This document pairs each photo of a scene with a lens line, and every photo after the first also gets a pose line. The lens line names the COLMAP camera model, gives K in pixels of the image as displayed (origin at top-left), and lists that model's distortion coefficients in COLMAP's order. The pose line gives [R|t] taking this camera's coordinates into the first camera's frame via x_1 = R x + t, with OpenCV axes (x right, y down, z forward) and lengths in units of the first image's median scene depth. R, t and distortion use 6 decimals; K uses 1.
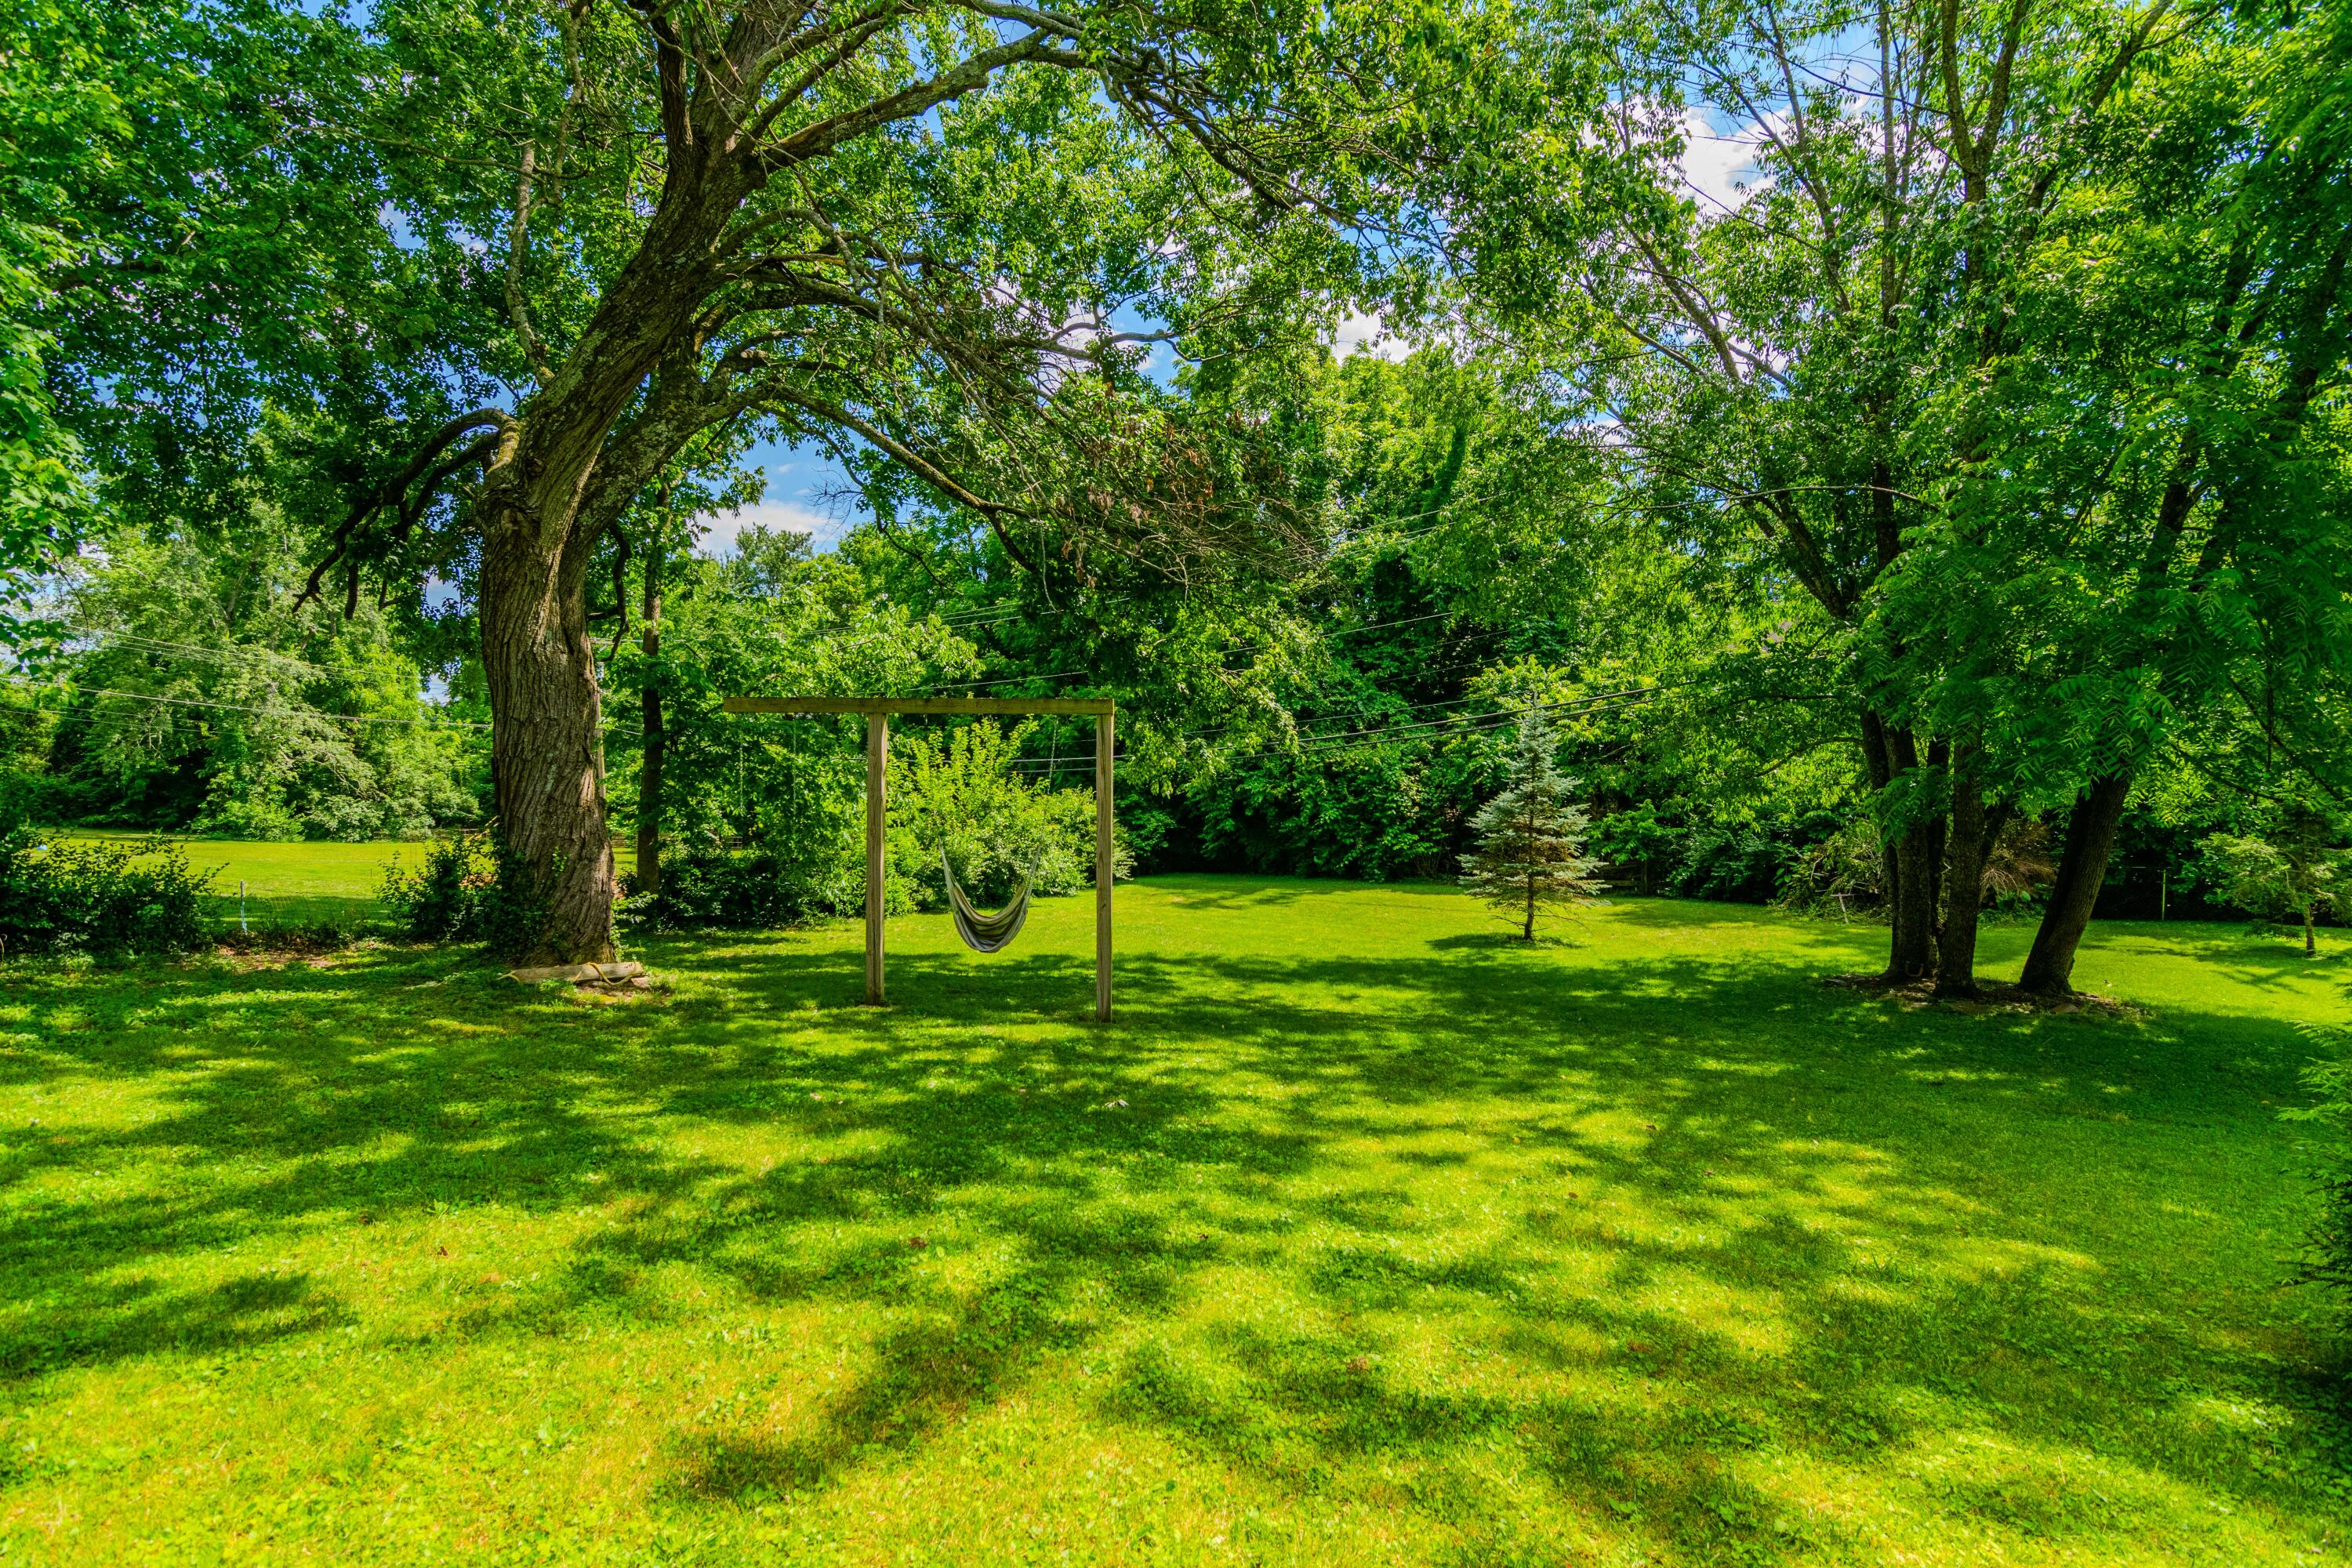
lens RADIAL K [[1180.3, 0, 1187.3], [0, 1180.3, 747.8], [0, 0, 1]] dist [-0.001573, -0.000578]
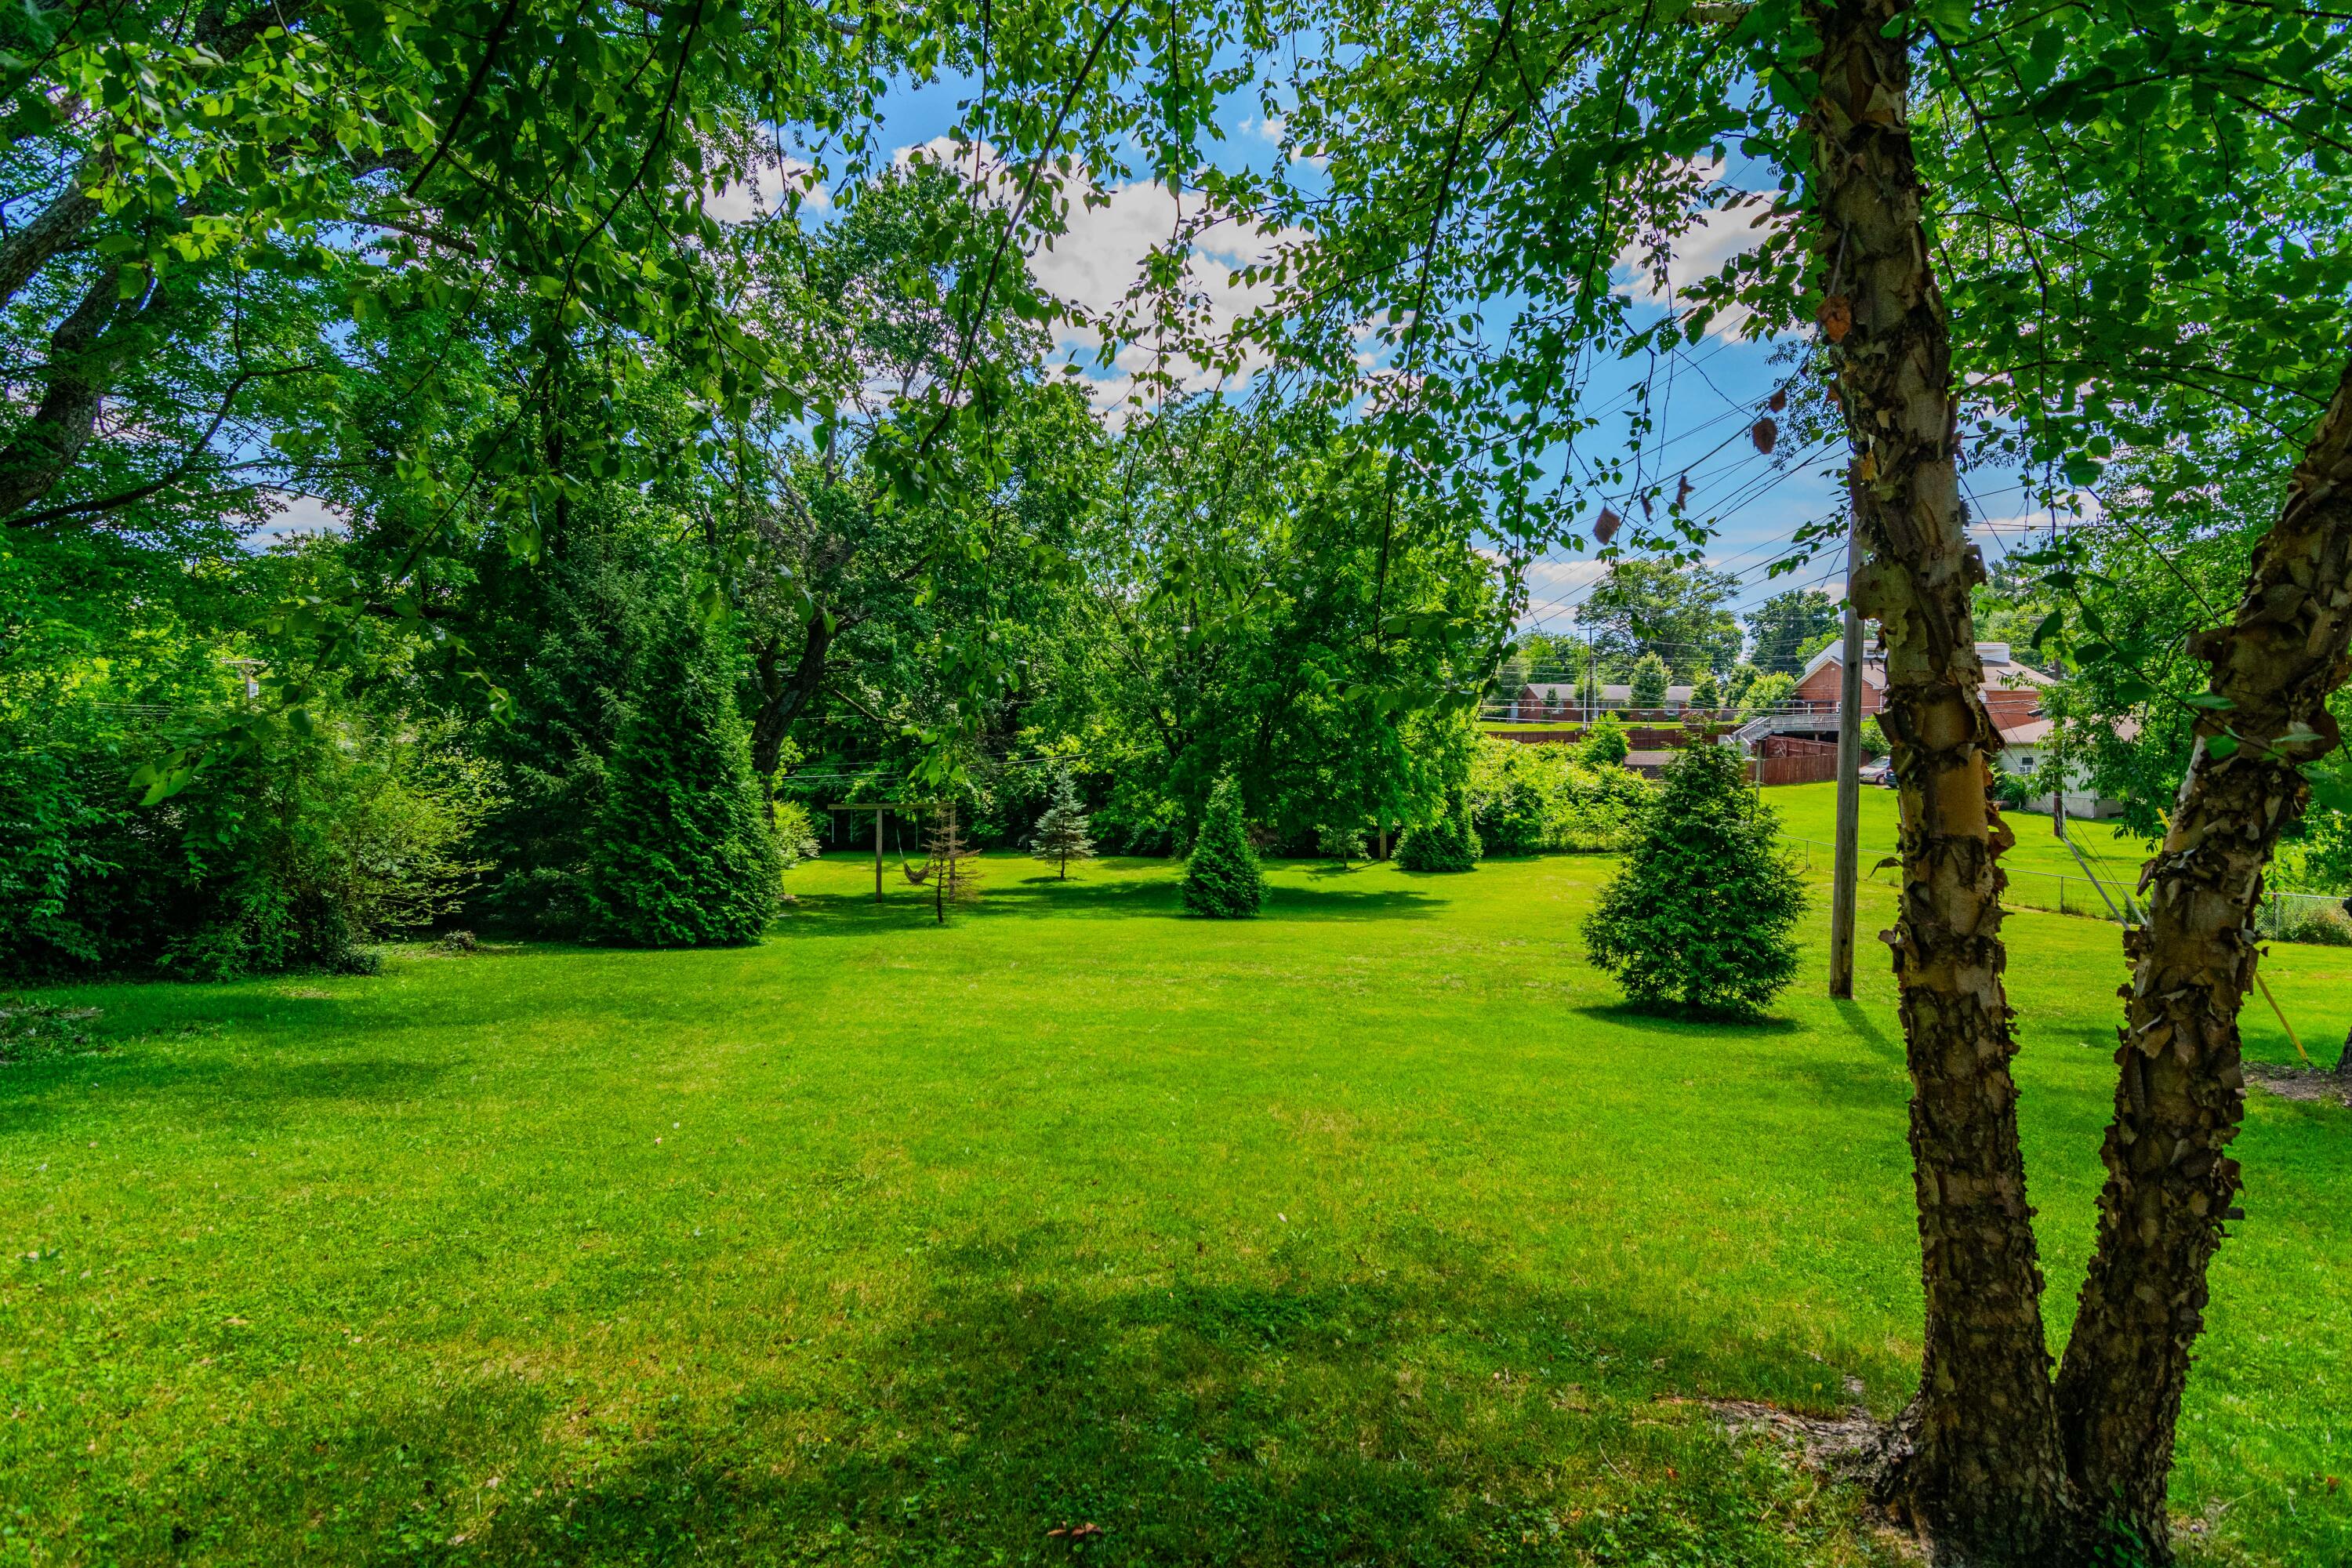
lens RADIAL K [[1180.3, 0, 1187.3], [0, 1180.3, 747.8], [0, 0, 1]] dist [-0.001573, -0.000578]
pose [[0.909720, -0.001908, 0.415217, -0.396274], [-0.011123, 0.999519, 0.028963, -0.140640], [-0.415072, -0.030967, 0.909261, -1.045402]]
